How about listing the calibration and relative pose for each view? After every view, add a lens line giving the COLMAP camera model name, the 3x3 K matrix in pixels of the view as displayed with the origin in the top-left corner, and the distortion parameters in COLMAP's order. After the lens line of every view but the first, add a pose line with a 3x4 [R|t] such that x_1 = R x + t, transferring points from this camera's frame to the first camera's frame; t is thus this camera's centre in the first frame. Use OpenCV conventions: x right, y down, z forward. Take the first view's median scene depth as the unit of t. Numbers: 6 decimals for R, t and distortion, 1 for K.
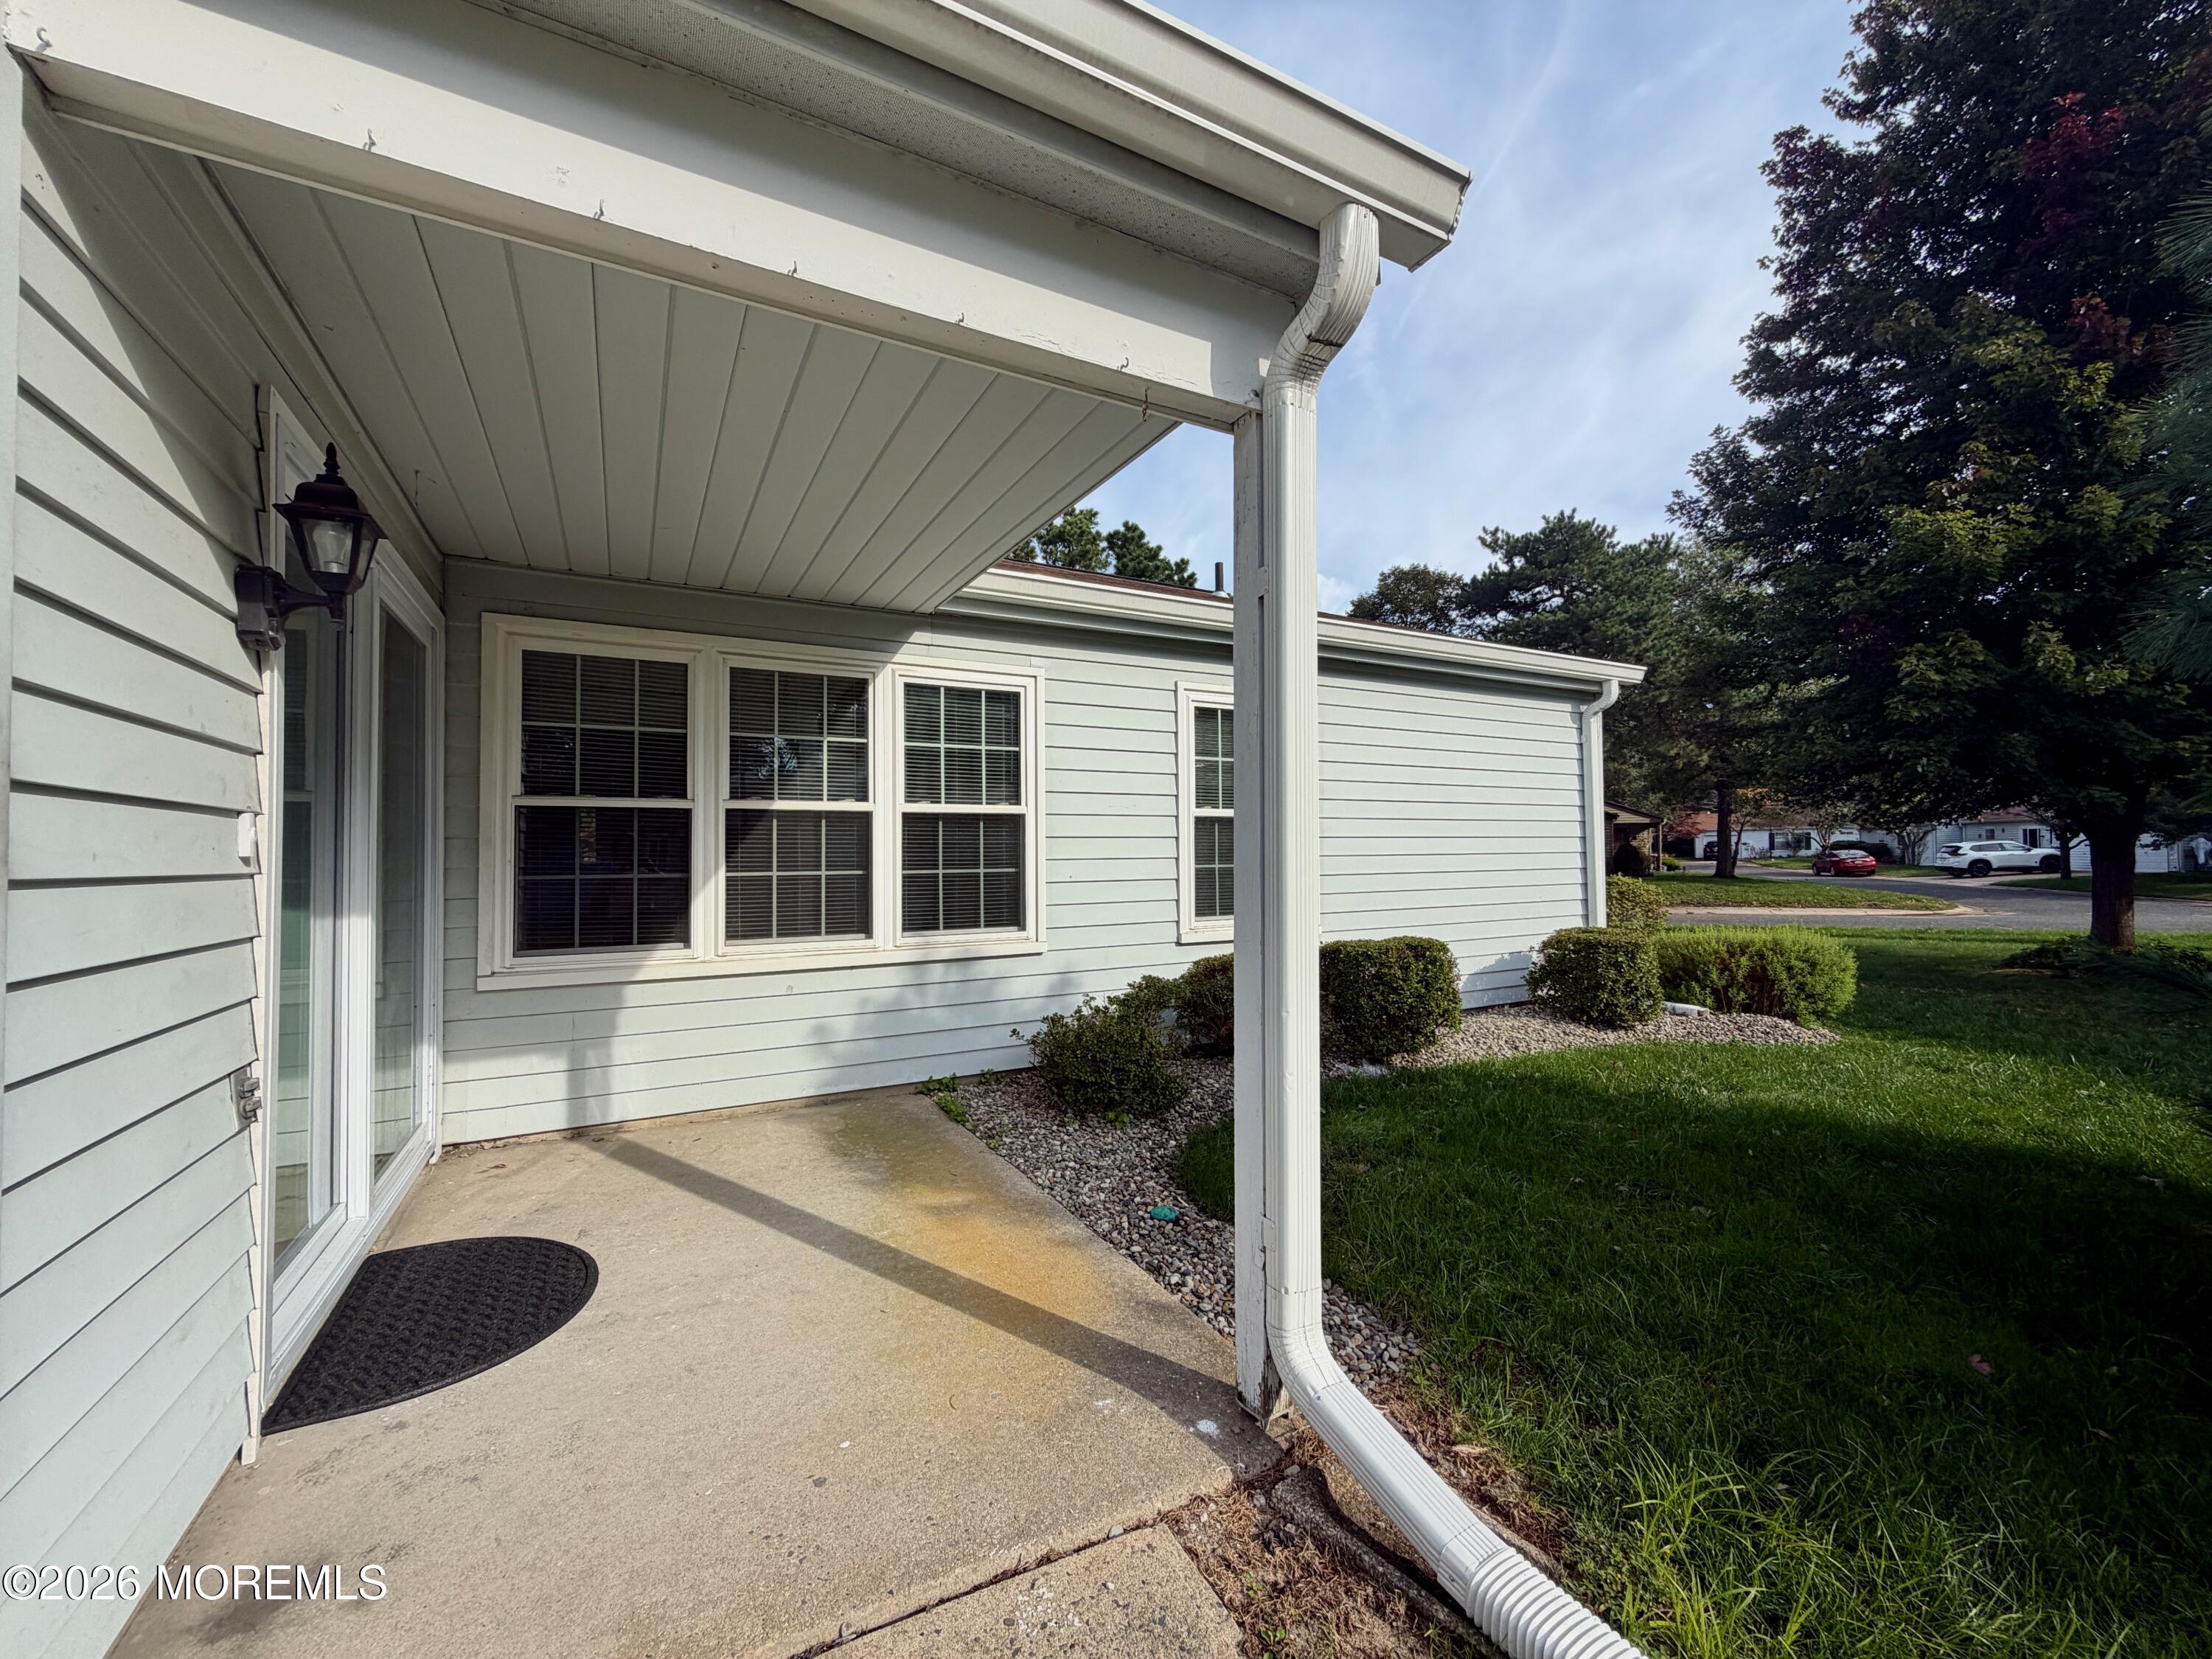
lens RADIAL K [[884.6, 0, 1102.9], [0, 884.6, 831.1], [0, 0, 1]] dist [0.001786, 0.000003]
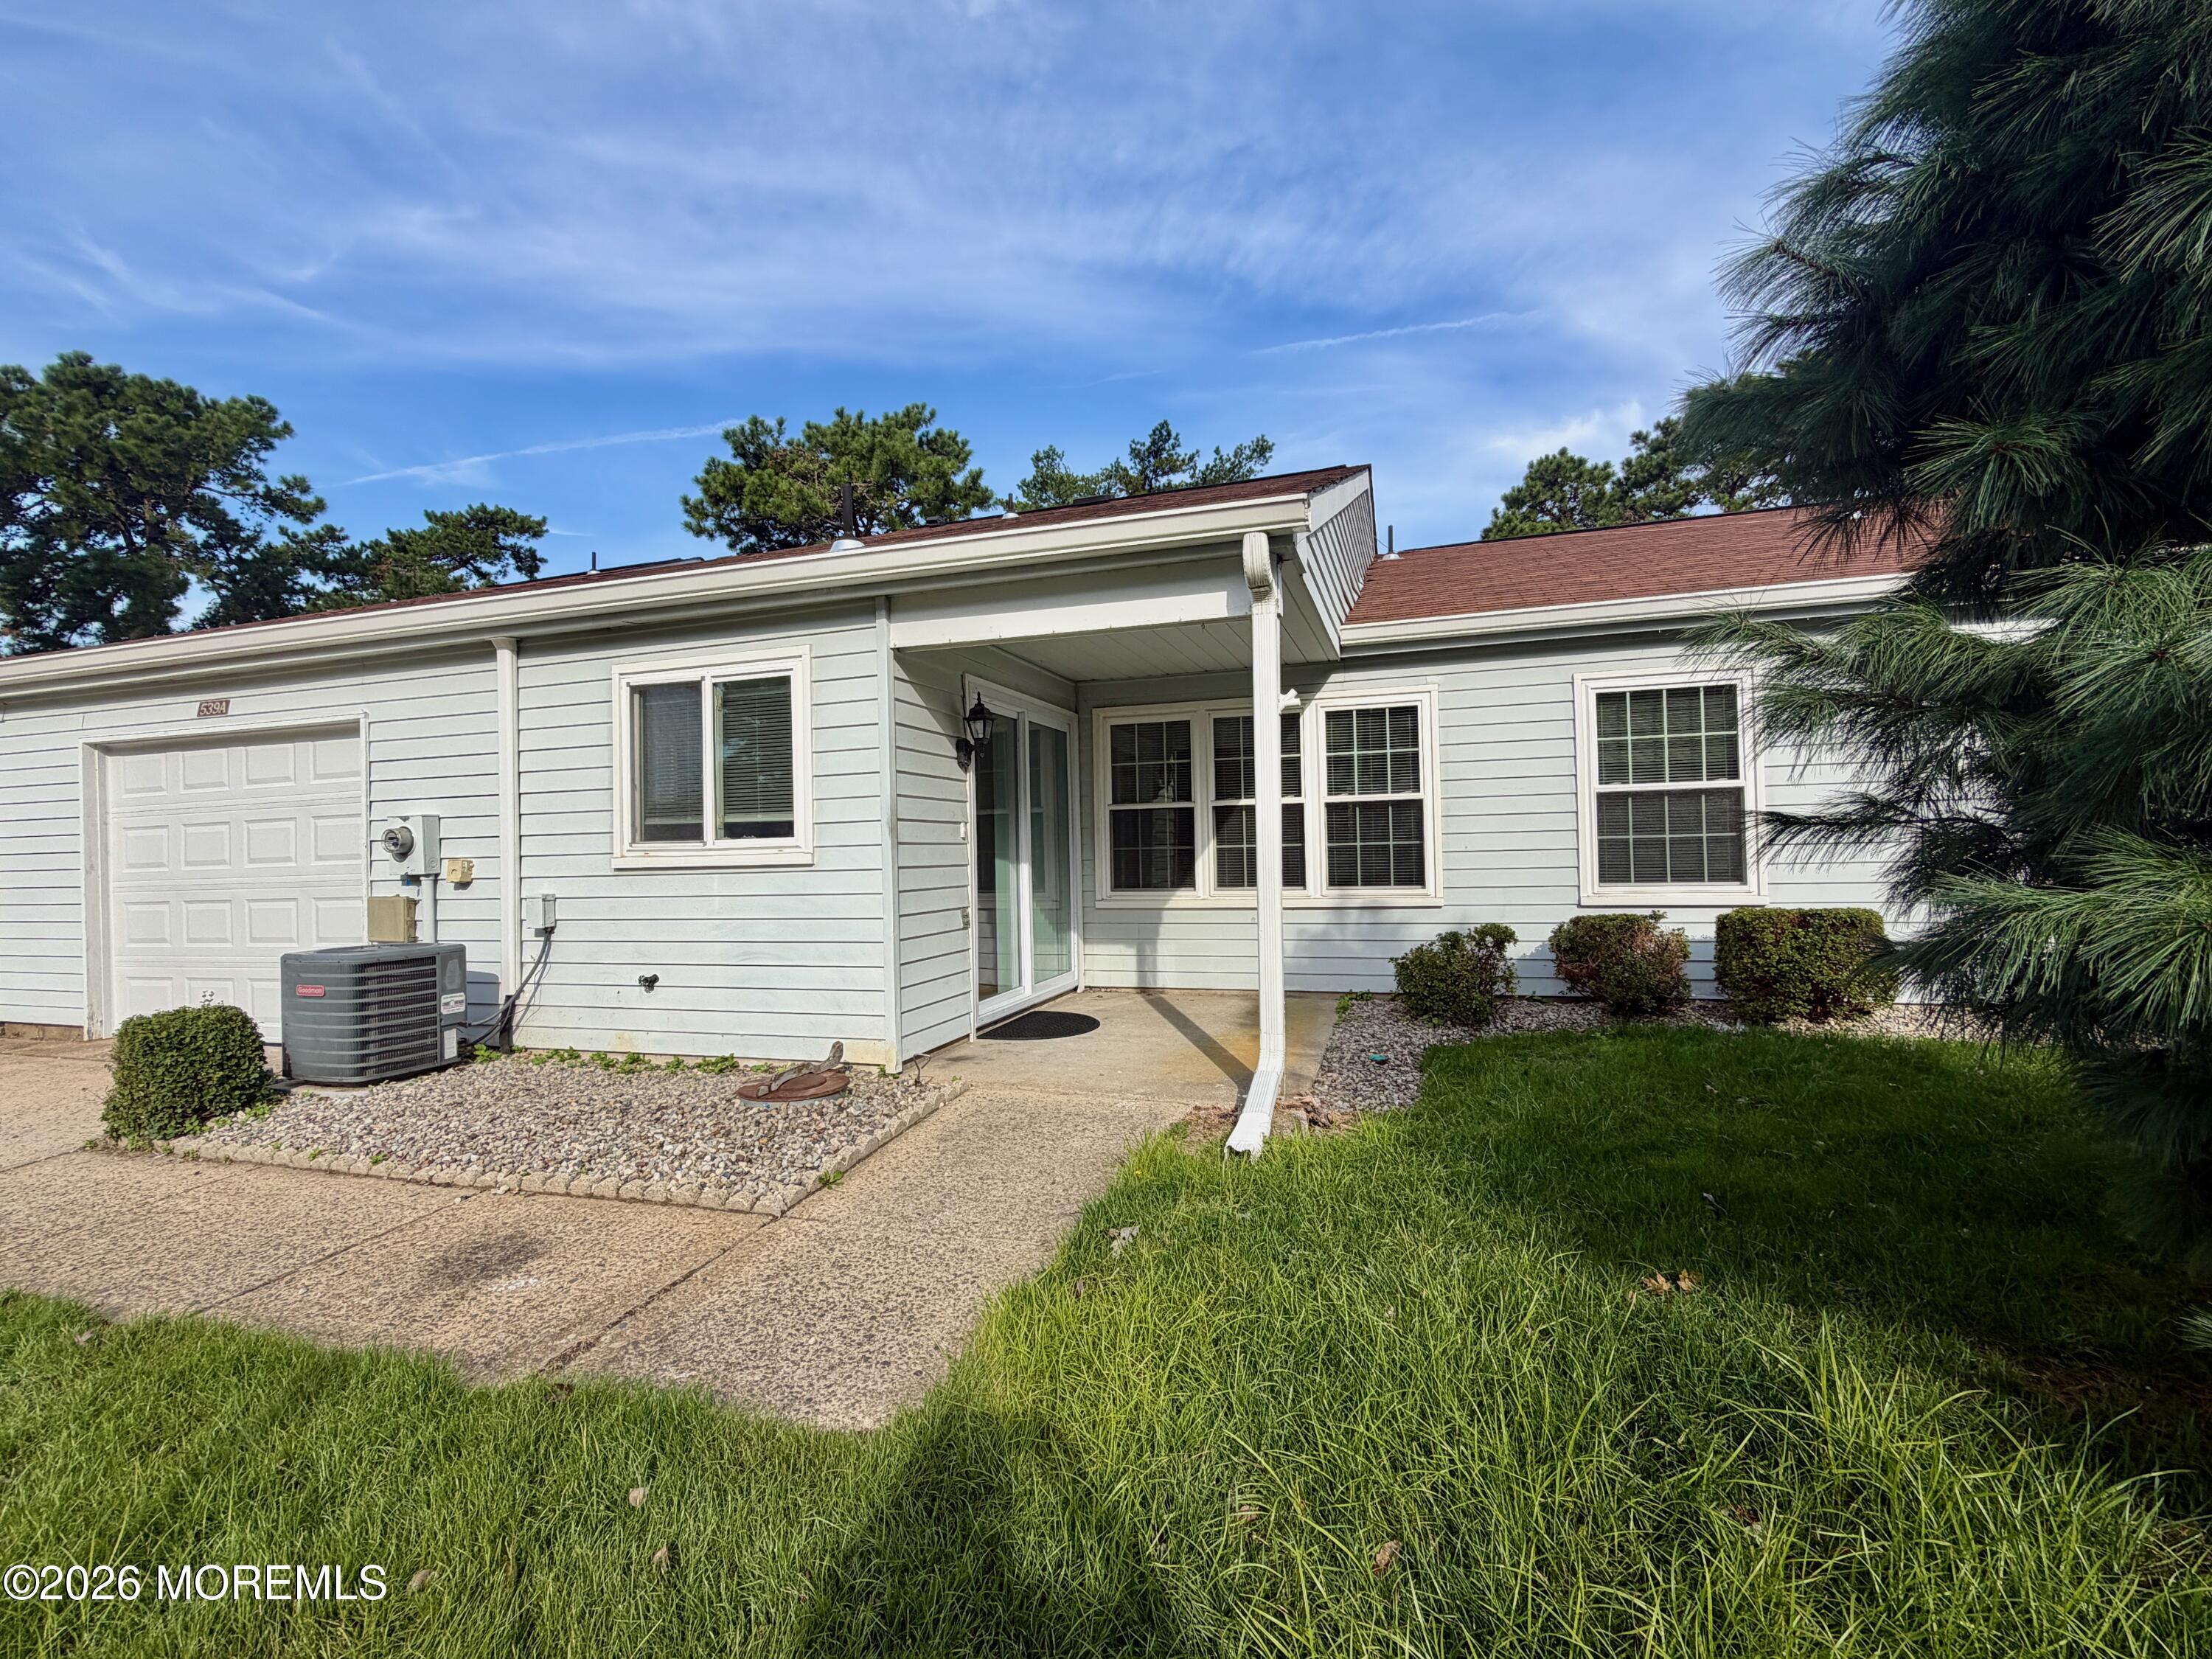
lens RADIAL K [[996.3, 0, 1099.8], [0, 996.3, 828.6], [0, 0, 1]] dist [-0.001970, -0.000124]
pose [[0.691027, -0.024078, -0.722428, 0.671999], [0.036085, 0.999348, 0.001208, 0.005429], [0.721928, -0.026903, 0.691445, -0.372334]]
